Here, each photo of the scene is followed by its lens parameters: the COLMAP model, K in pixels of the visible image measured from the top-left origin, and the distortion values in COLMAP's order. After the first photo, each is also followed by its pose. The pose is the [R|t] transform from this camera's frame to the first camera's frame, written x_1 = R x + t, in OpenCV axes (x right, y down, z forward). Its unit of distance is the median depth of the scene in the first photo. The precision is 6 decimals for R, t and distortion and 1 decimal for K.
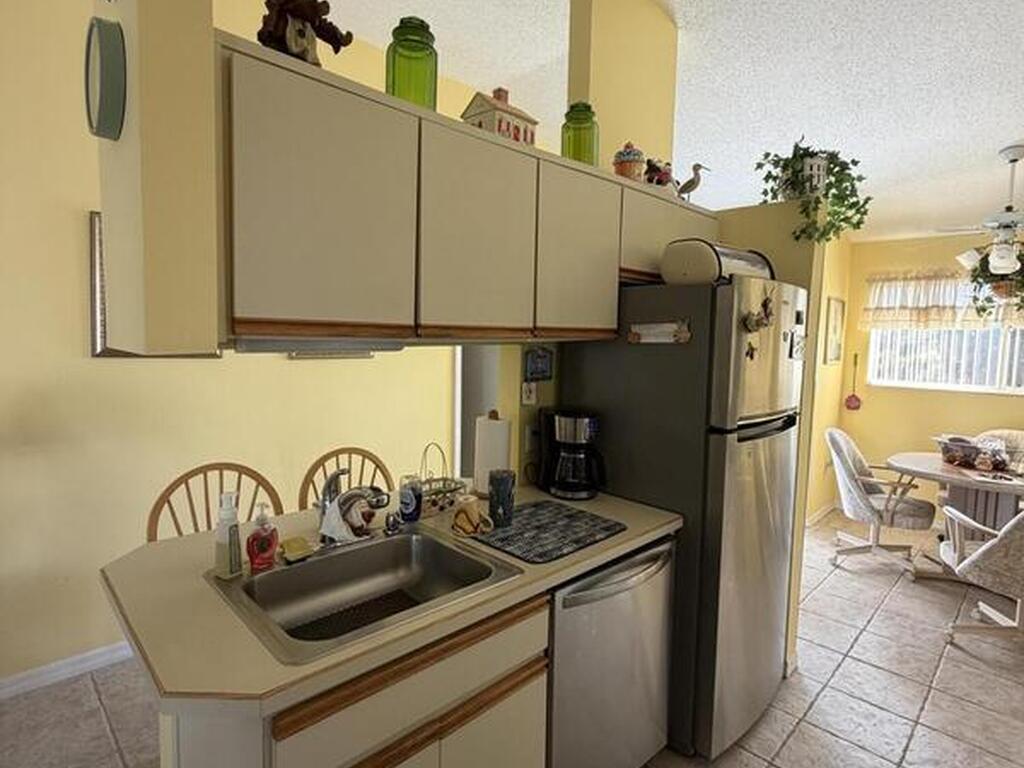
lens RADIAL K [[544.7, 0, 512.3], [0, 544.7, 378.9], [0, 0, 1]] dist [0.002288, -0.001240]
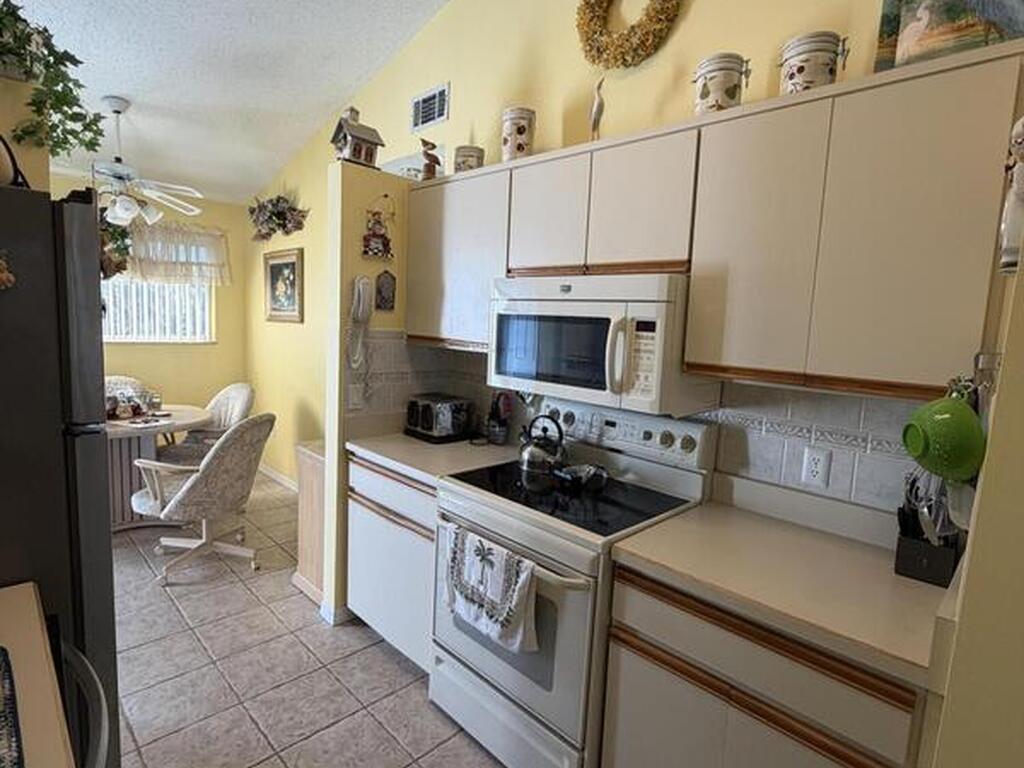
lens RADIAL K [[544.7, 0, 512.3], [0, 544.7, 378.9], [0, 0, 1]] dist [0.002288, -0.001240]
pose [[0.009528, -0.135434, 0.990740, -0.170531], [0.034349, 0.990245, 0.135036, -0.023636], [-0.999364, 0.032744, 0.014087, 0.313636]]
